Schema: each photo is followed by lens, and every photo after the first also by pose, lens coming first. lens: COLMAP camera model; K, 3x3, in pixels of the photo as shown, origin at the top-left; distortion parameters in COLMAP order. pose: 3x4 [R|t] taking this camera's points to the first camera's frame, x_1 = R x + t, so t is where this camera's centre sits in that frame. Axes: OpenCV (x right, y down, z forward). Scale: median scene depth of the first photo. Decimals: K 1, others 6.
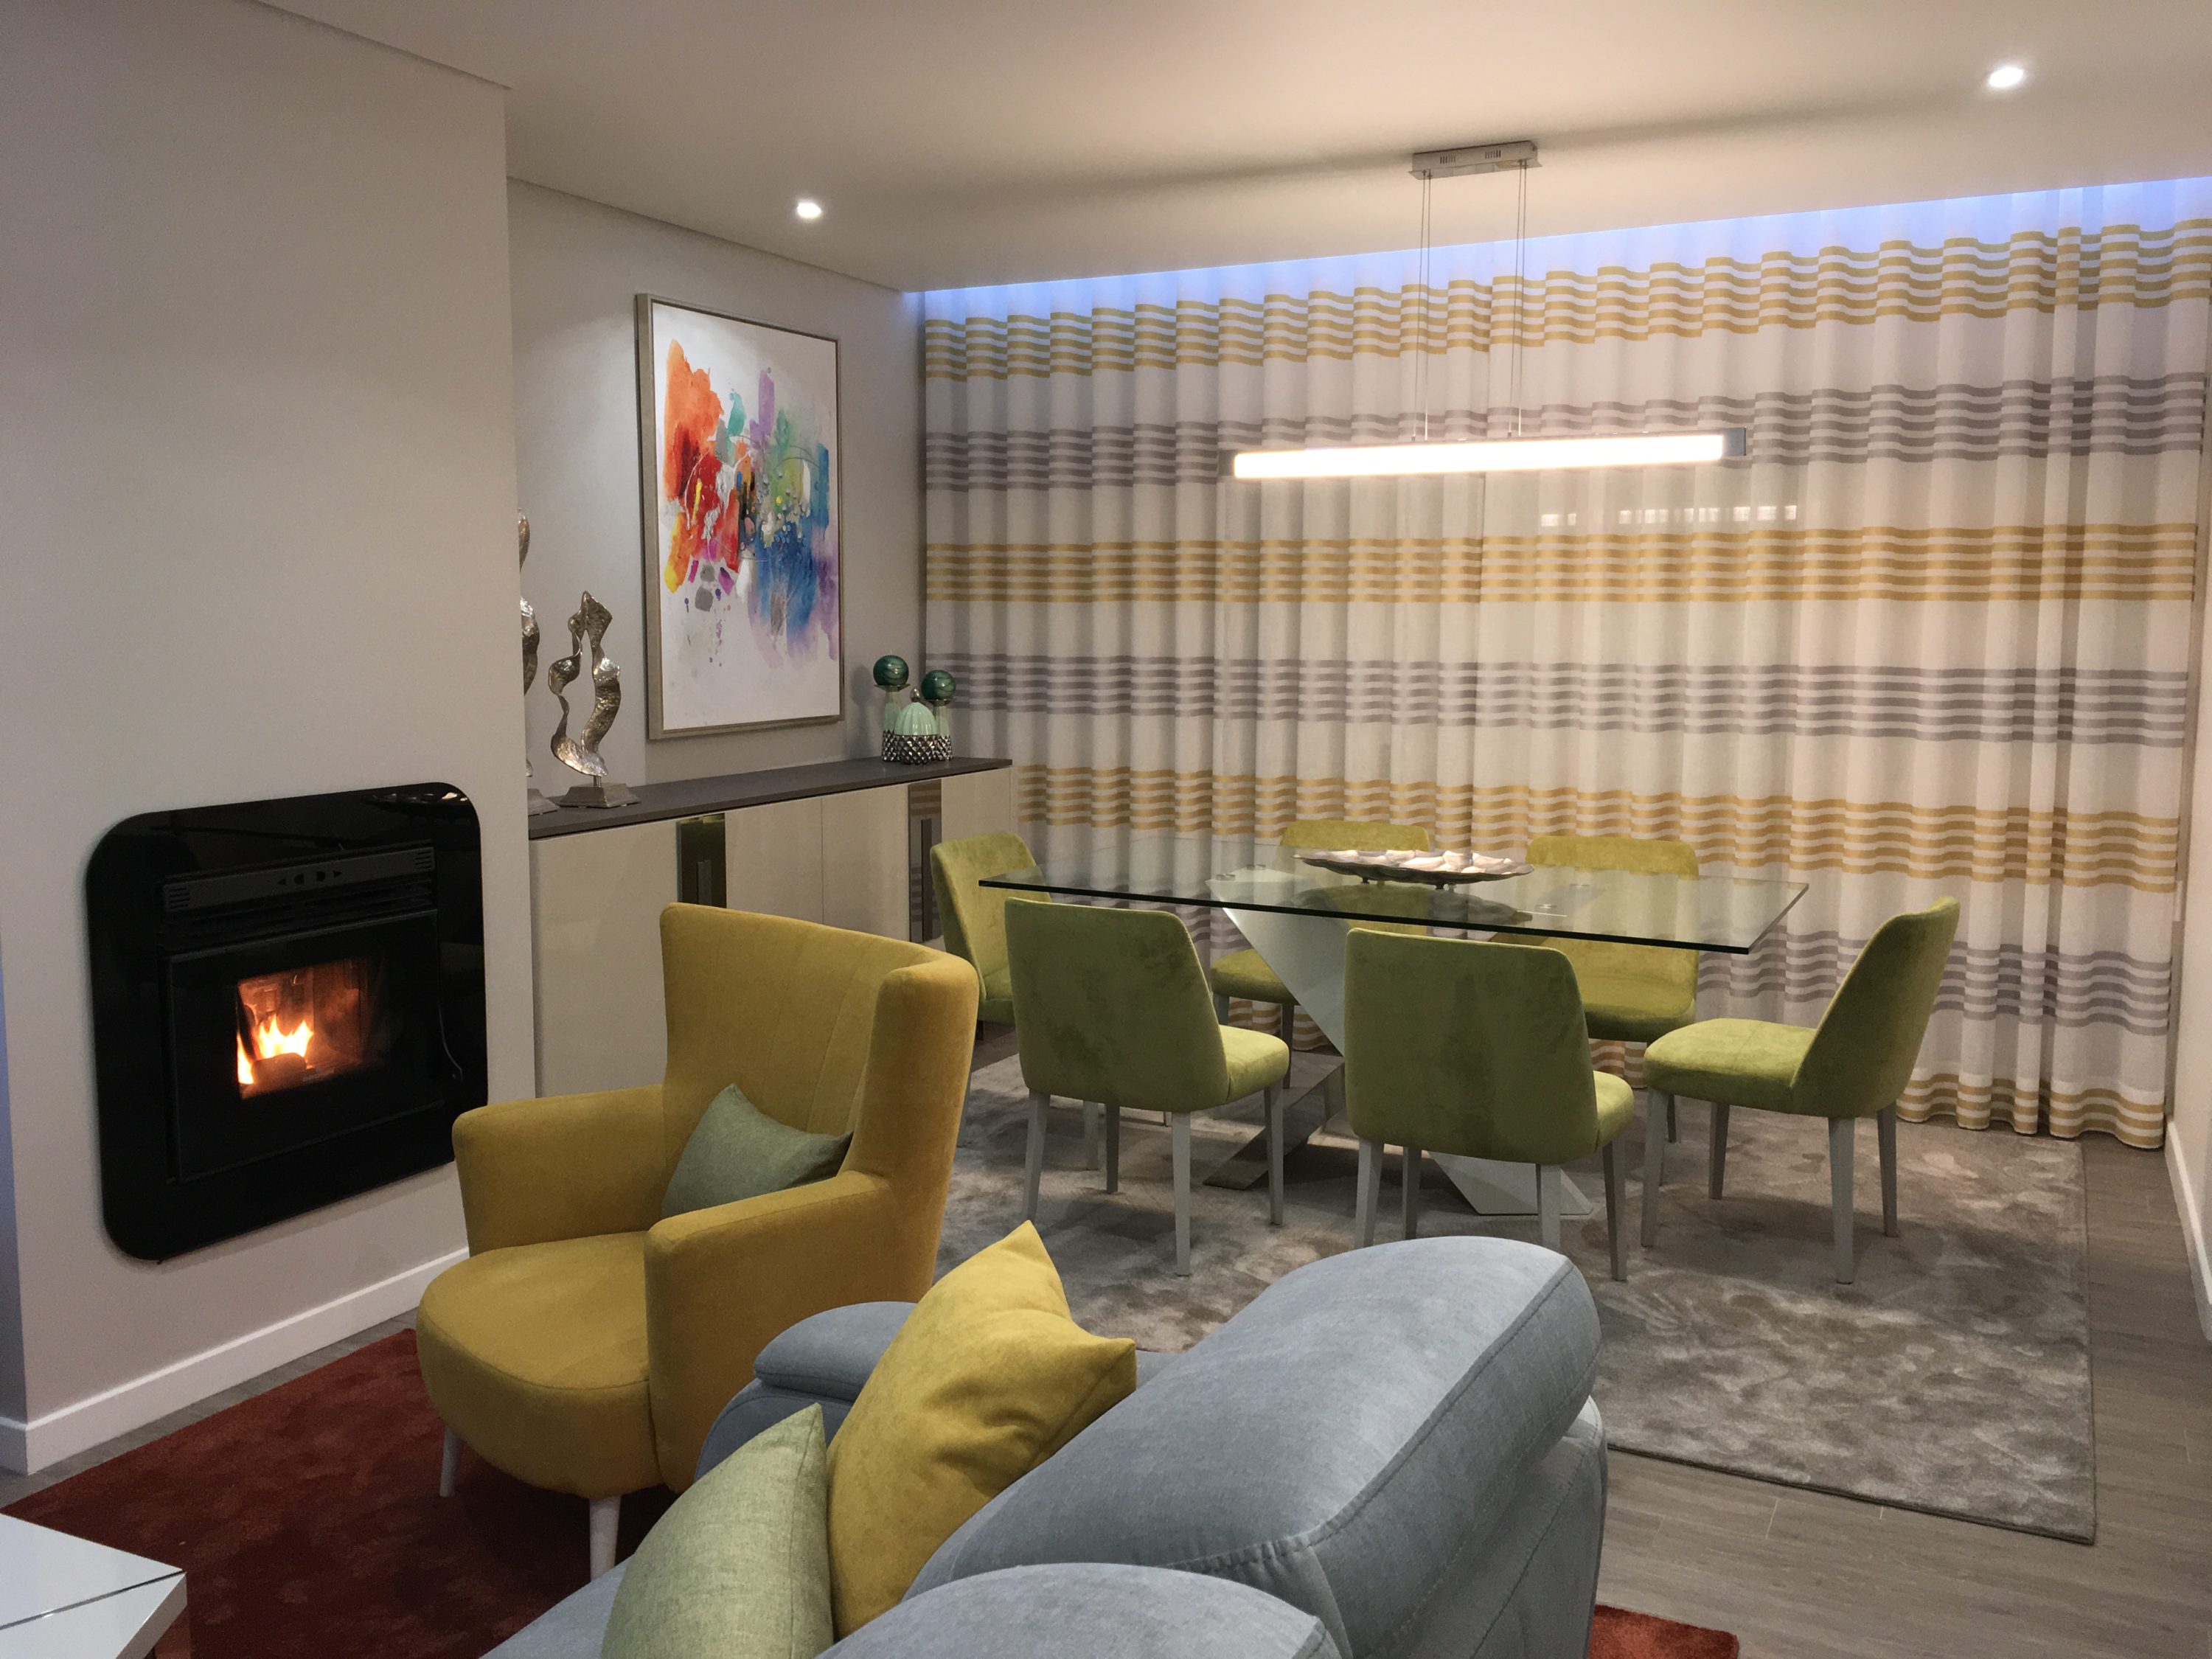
lens RADIAL K [[1890.7, 0, 1106.0], [0, 1890.7, 829.5], [0, 0, 1]] dist [0.071748, -0.013395]
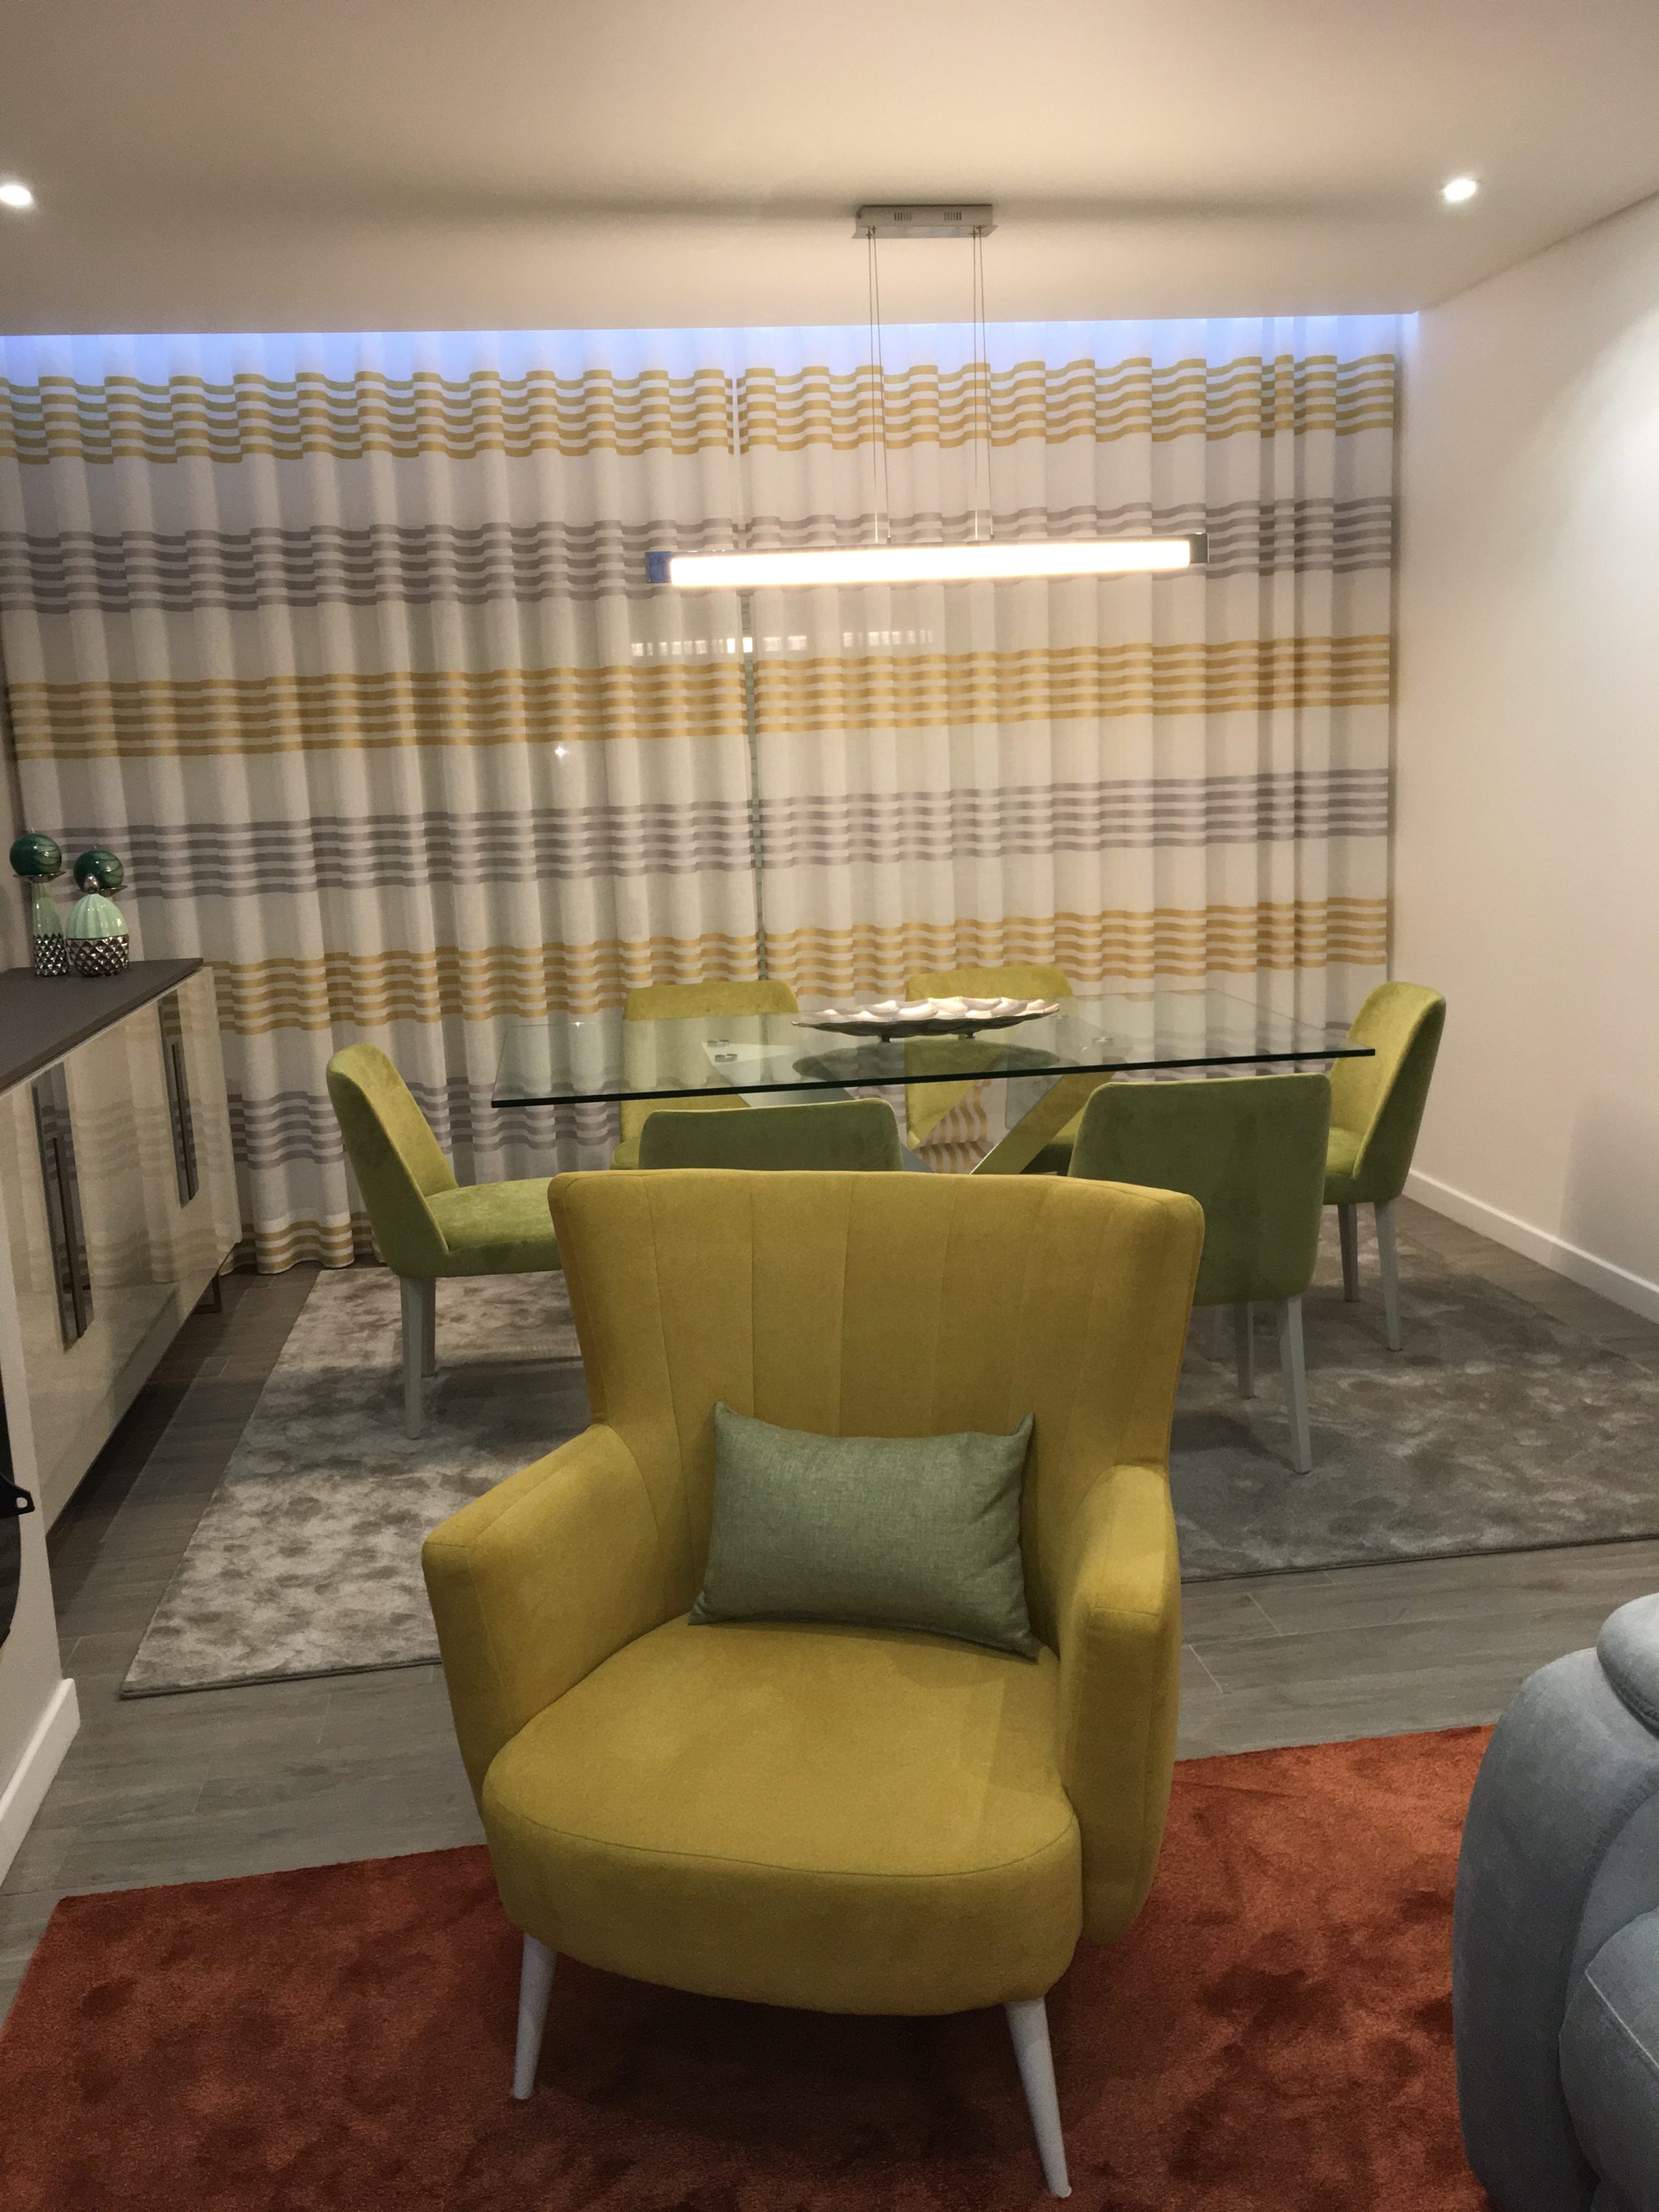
lens RADIAL K [[1941.5, 0, 829.5], [0, 1941.5, 1106.0], [0, 0, 1]] dist [0.087915, 0.004493]
pose [[0.824205, -0.144637, 0.547509, -0.334161], [0.111934, 0.989367, 0.092861, -0.025962], [-0.555119, -0.015252, 0.831631, 0.198638]]
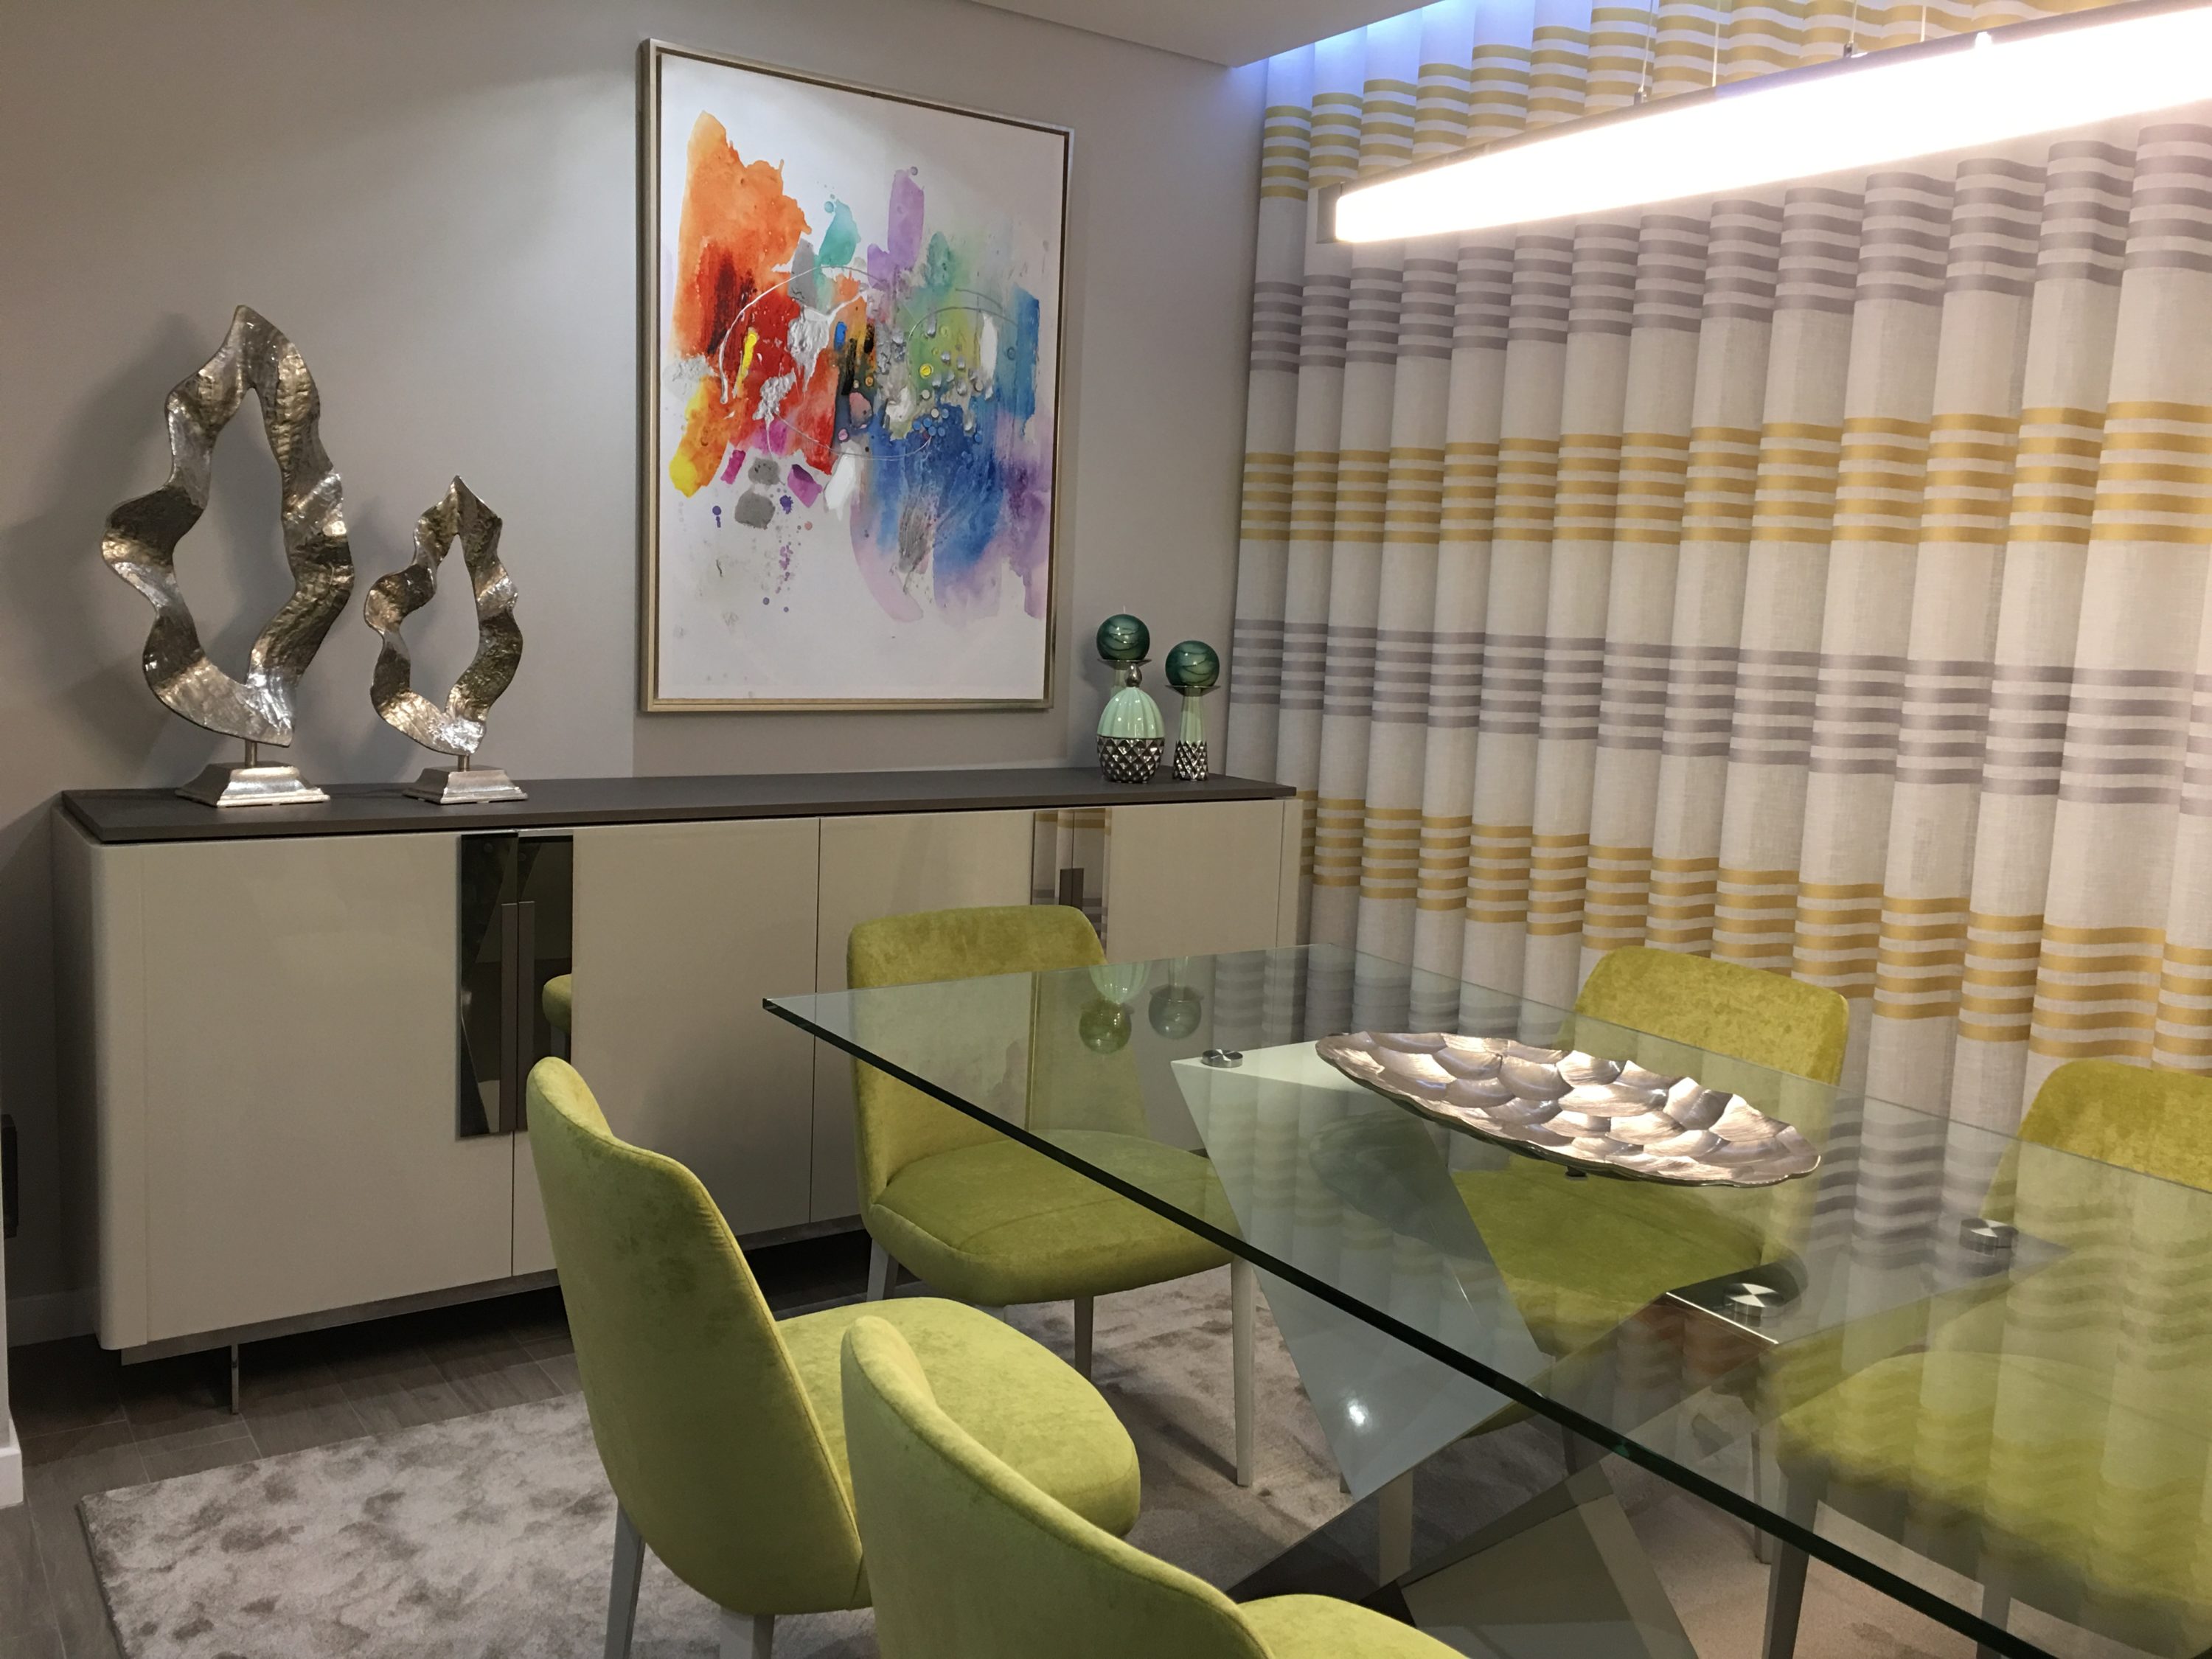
lens RADIAL K [[1890.7, 0, 1106.0], [0, 1890.7, 829.5], [0, 0, 1]] dist [0.071748, -0.013395]
pose [[0.869714, 0.095585, -0.484211, 0.233529], [-0.096638, 0.995057, 0.022852, -0.035944], [0.484002, 0.026918, 0.874653, 0.474361]]
